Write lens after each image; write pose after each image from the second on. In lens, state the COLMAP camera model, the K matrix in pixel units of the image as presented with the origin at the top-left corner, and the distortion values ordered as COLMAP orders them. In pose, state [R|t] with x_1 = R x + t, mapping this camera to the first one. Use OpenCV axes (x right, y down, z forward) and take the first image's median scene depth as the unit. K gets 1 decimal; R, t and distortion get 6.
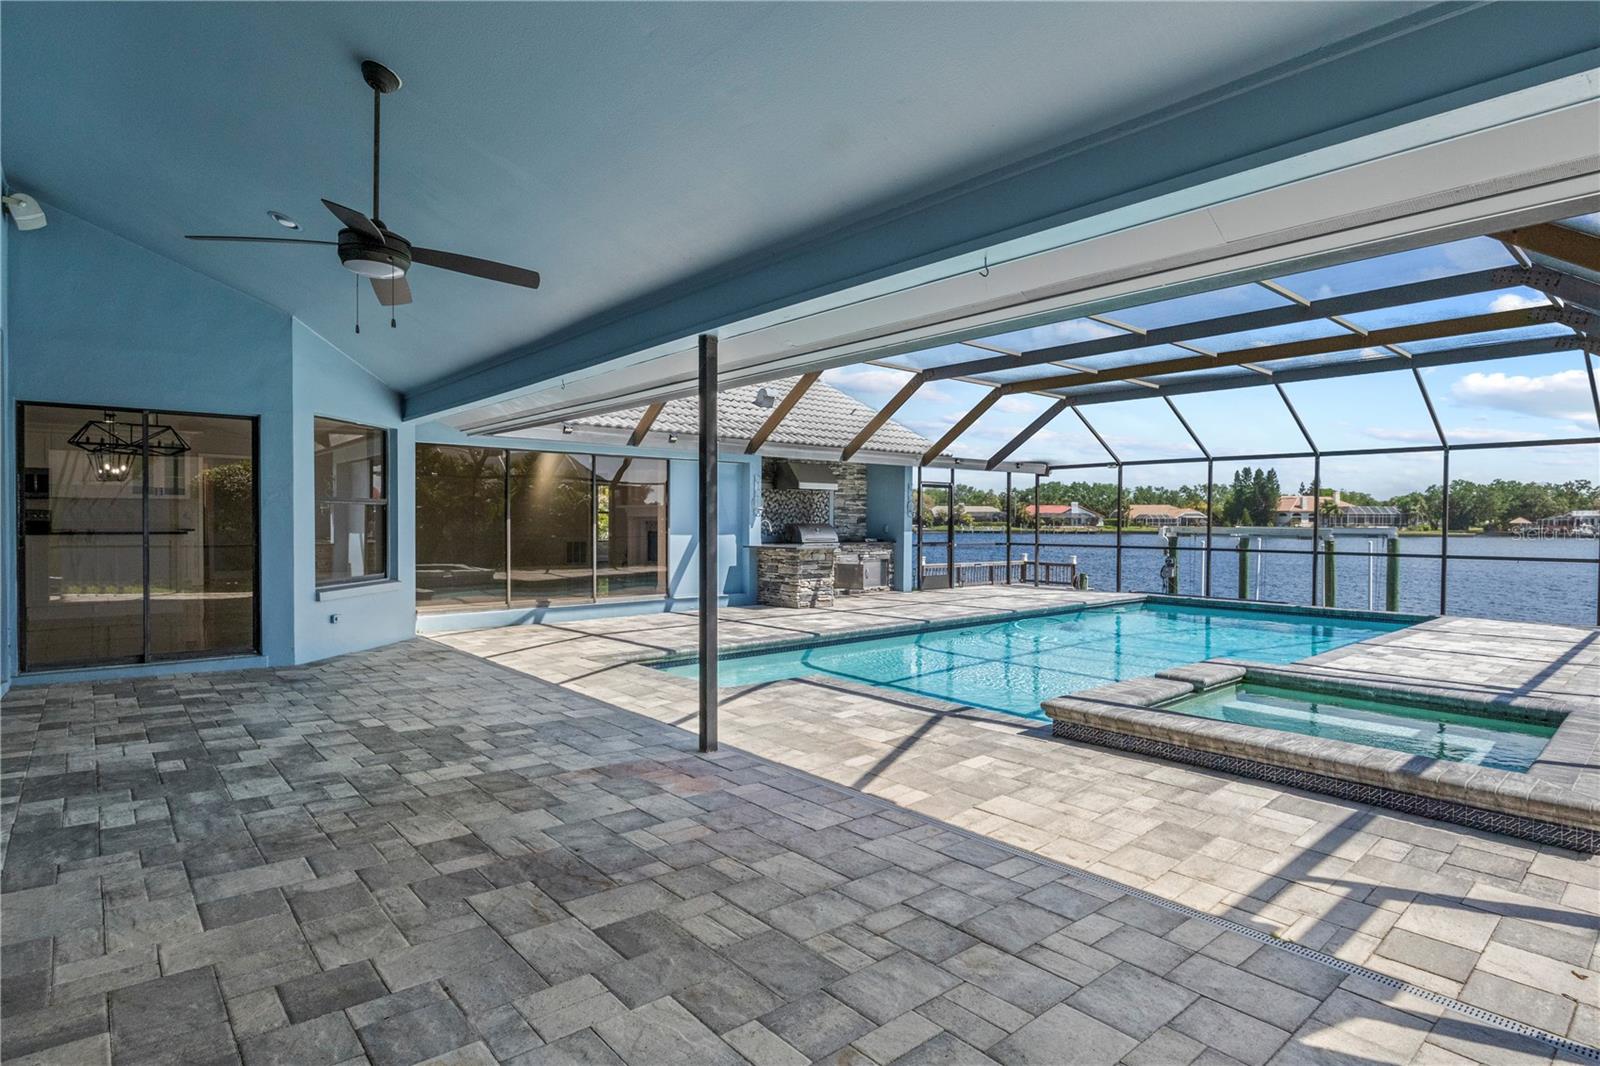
lens RADIAL K [[818.8, 0, 800.5], [0, 818.8, 553.1], [0, 0, 1]] dist [-0.004212, -0.004777]
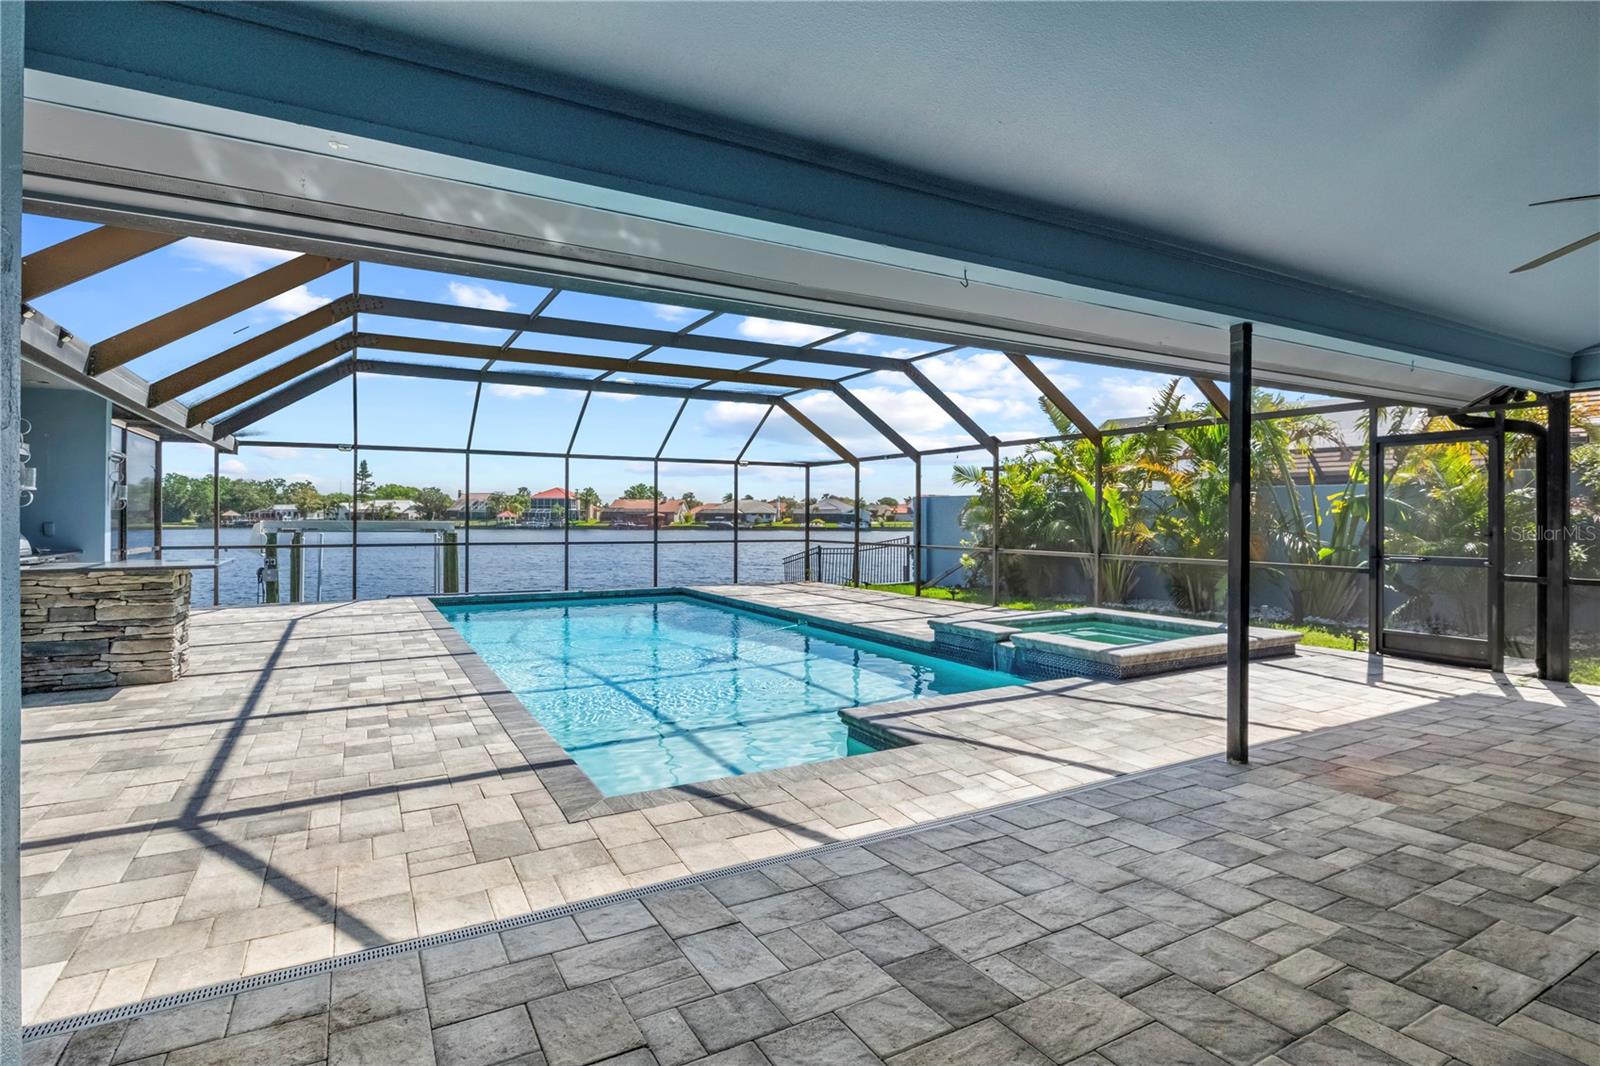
lens RADIAL K [[804.8, 0, 805.6], [0, 804.8, 539.0], [0, 0, 1]] dist [-0.006695, -0.000703]
pose [[0.197801, -0.028989, 0.979813, -0.913669], [0.036294, 0.999094, 0.022233, -0.044626], [-0.979570, 0.031163, 0.198674, 1.065101]]
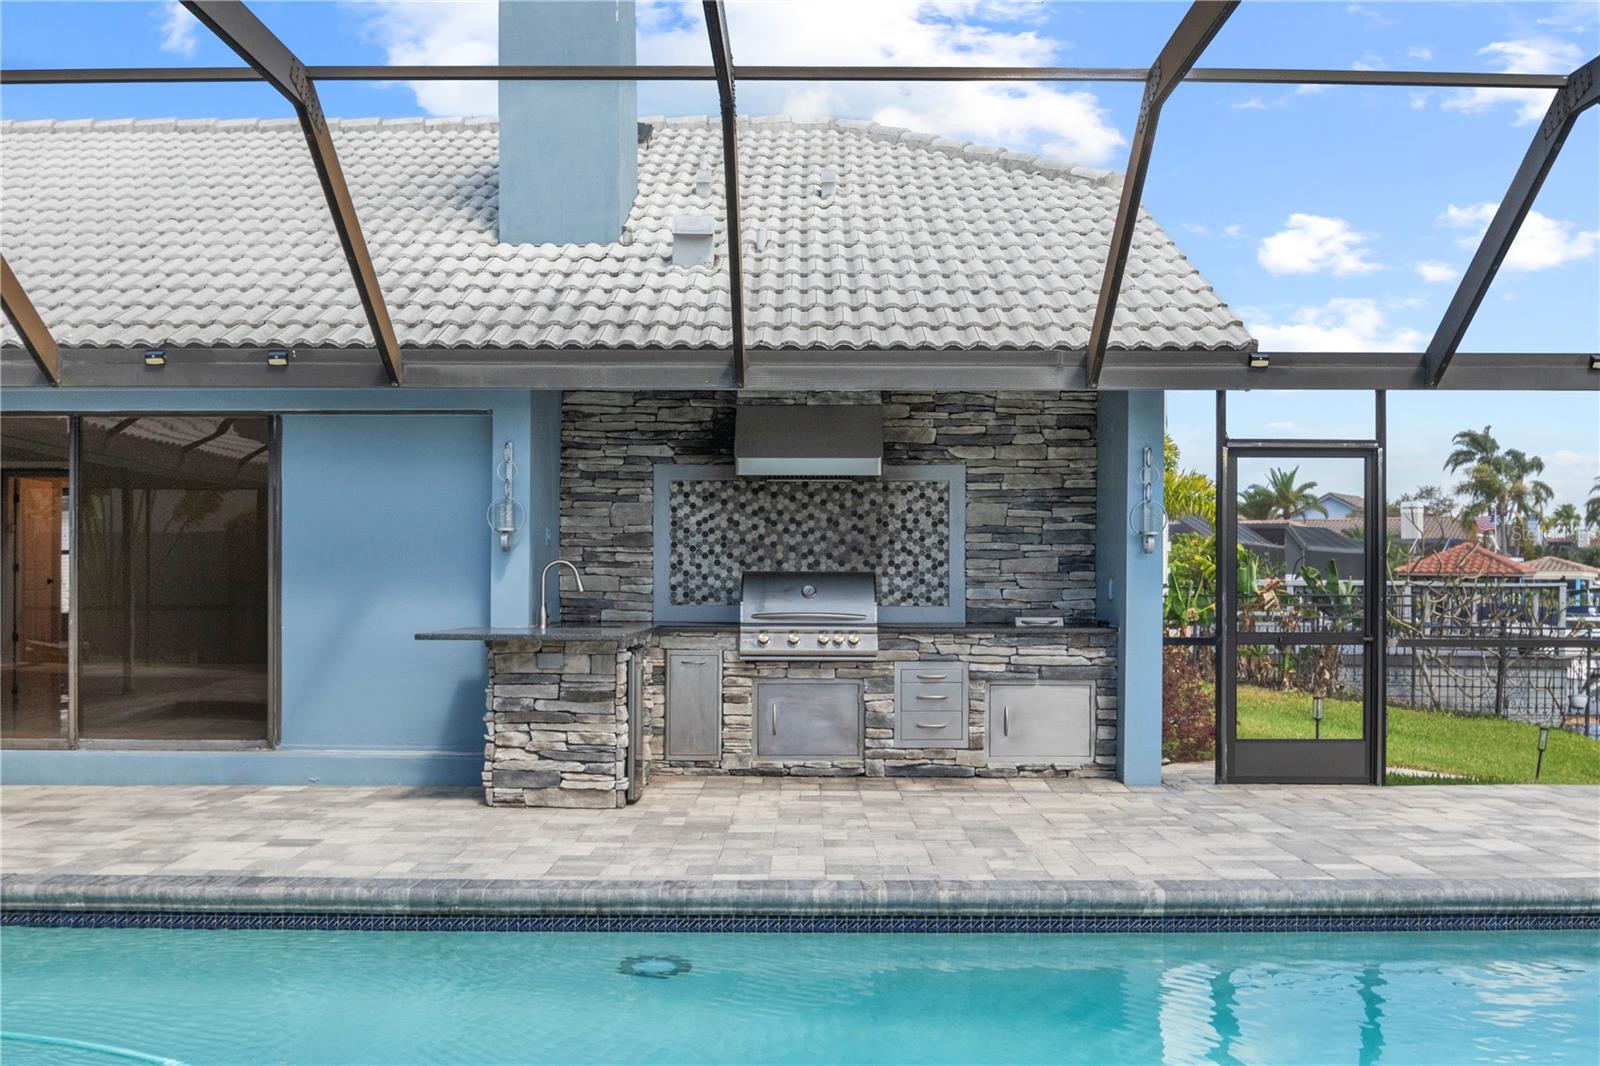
lens RADIAL K [[1660.8, 0, 828.4], [0, 1660.8, 570.2], [0, 0, 1]] dist [-0.010324, -0.019258]
pose [[0.762951, -0.000772, -0.646456, 1.243782], [-0.028101, 0.999014, -0.034358, -0.031071], [0.645846, 0.044380, 0.762177, 1.155067]]
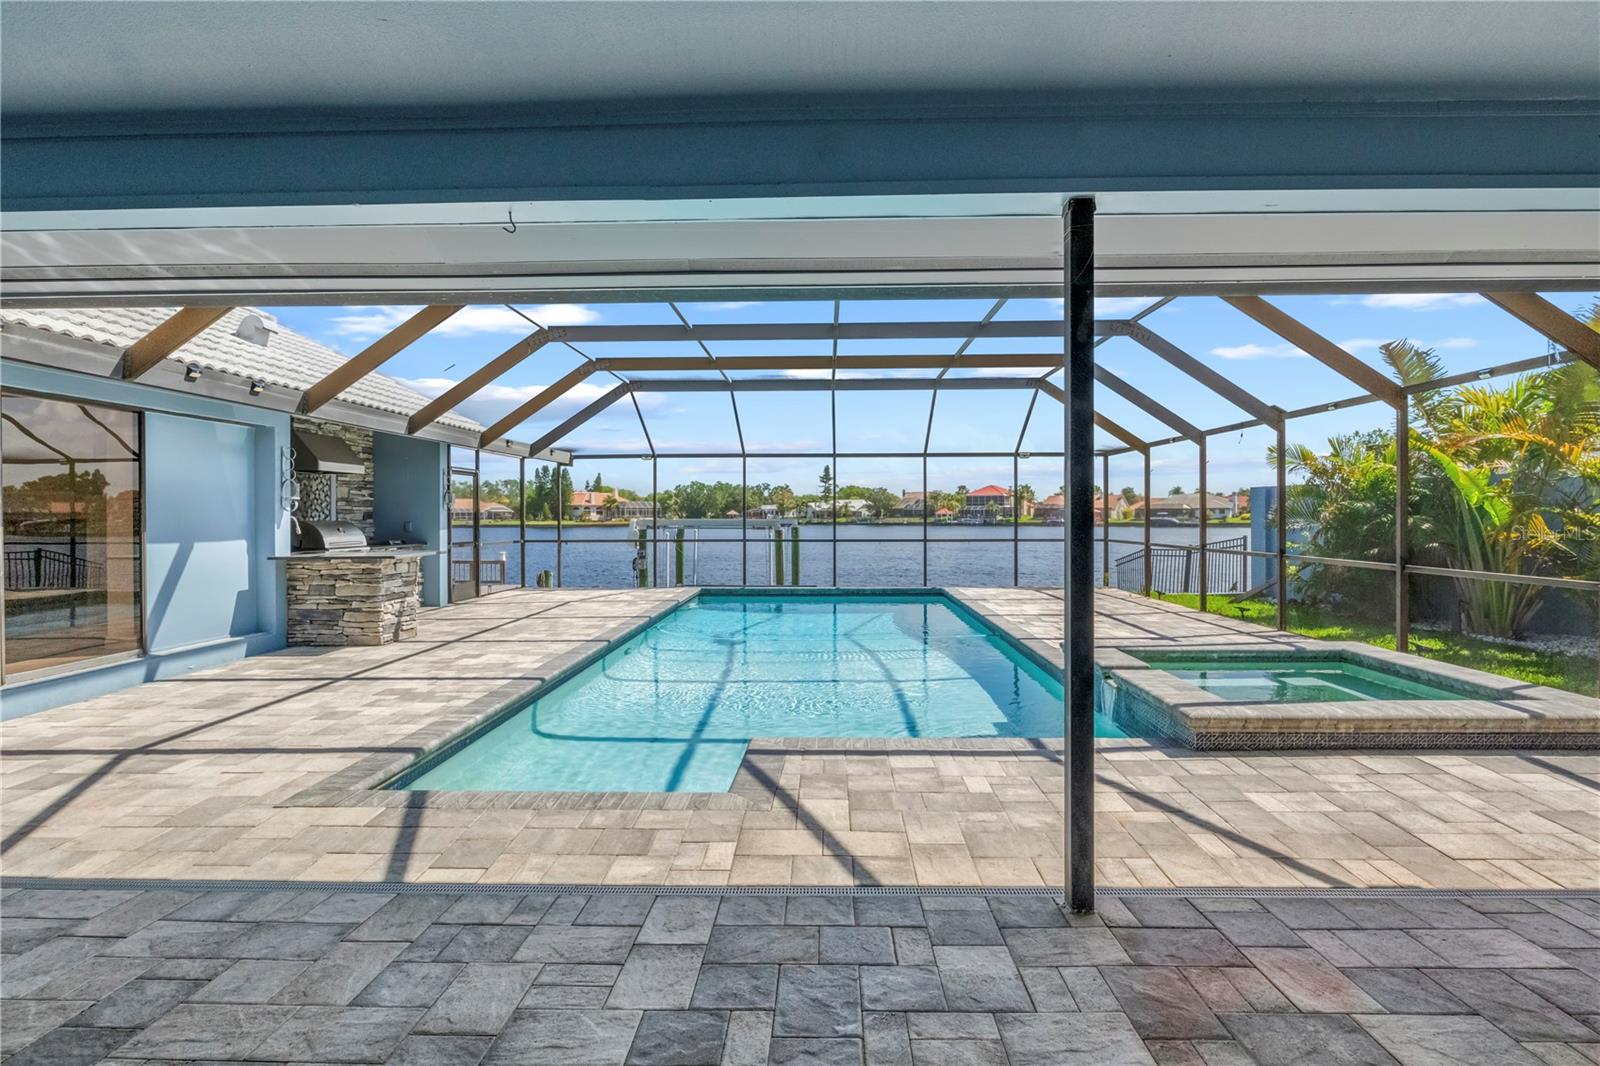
lens RADIAL K [[798.3, 0, 805.2], [0, 798.3, 529.3], [0, 0, 1]] dist [-0.006031, -0.000361]
pose [[0.675058, -0.020079, 0.737491, -0.541806], [0.035545, 0.999354, -0.005327, -0.027610], [-0.736908, 0.029810, 0.675336, 0.617517]]
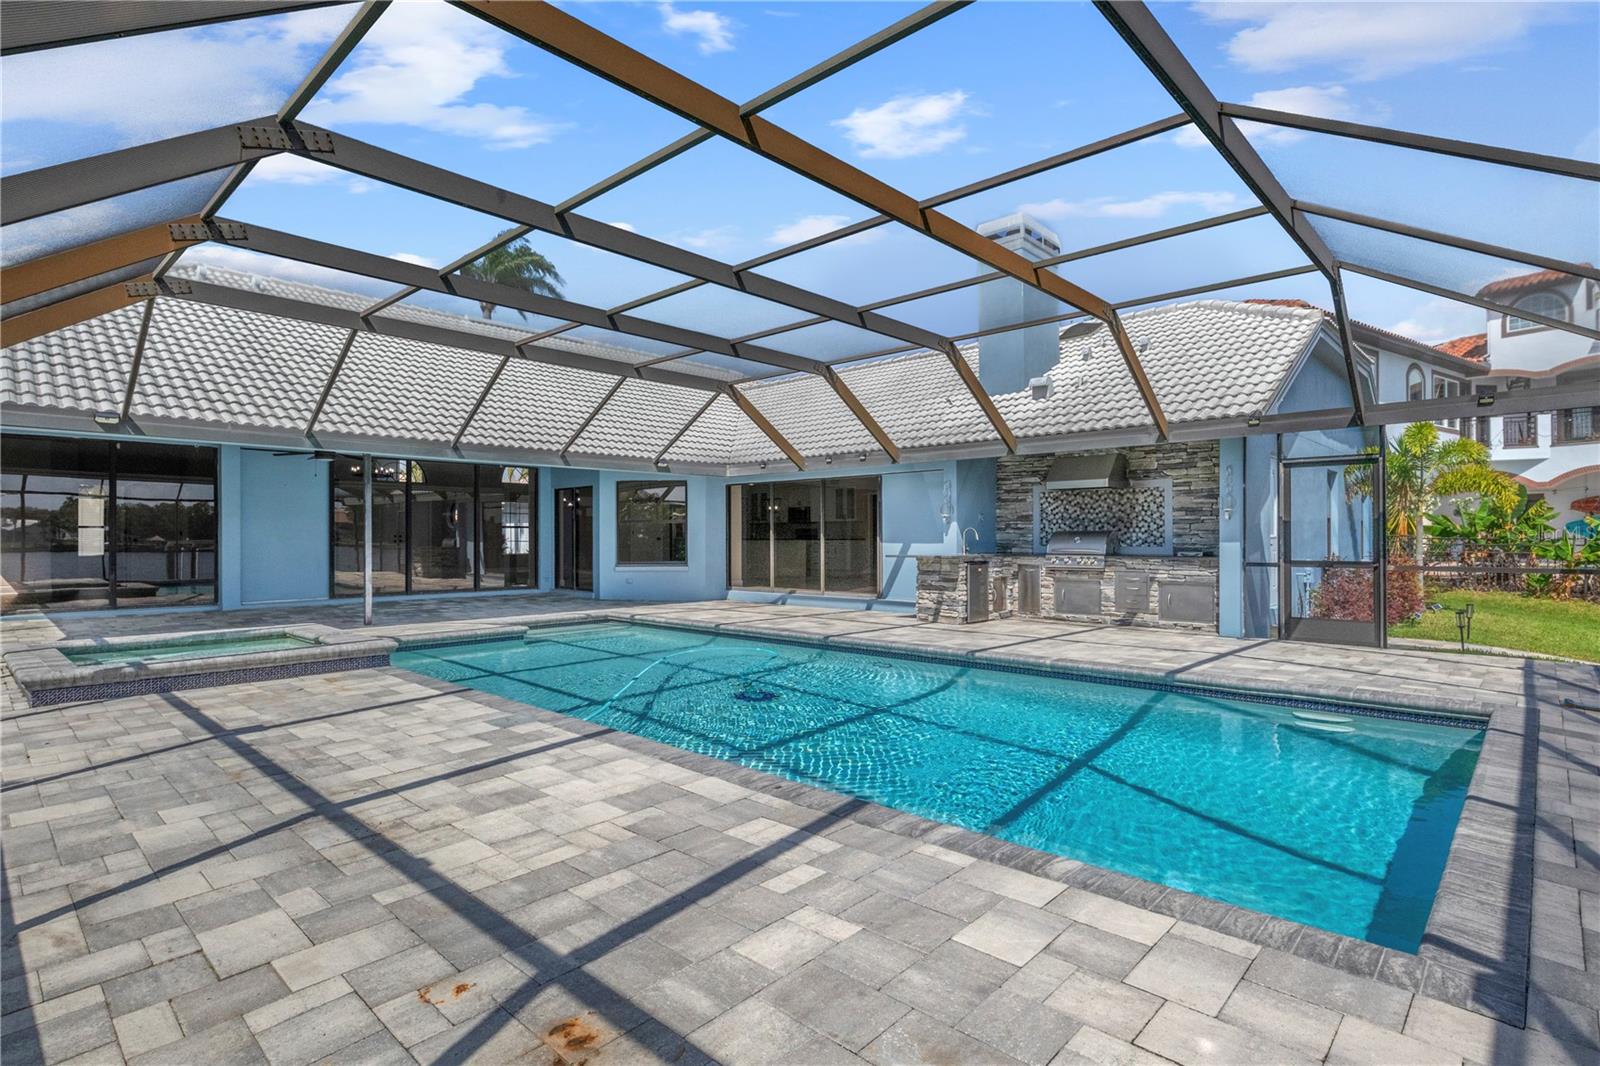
lens RADIAL K [[798.3, 0, 805.2], [0, 798.3, 529.3], [0, 0, 1]] dist [-0.006031, -0.000361]
pose [[0.108425, -0.011348, -0.994040, 1.927465], [-0.037241, 0.999187, -0.015468, -0.039397], [0.993407, 0.038696, 0.107914, 1.649889]]
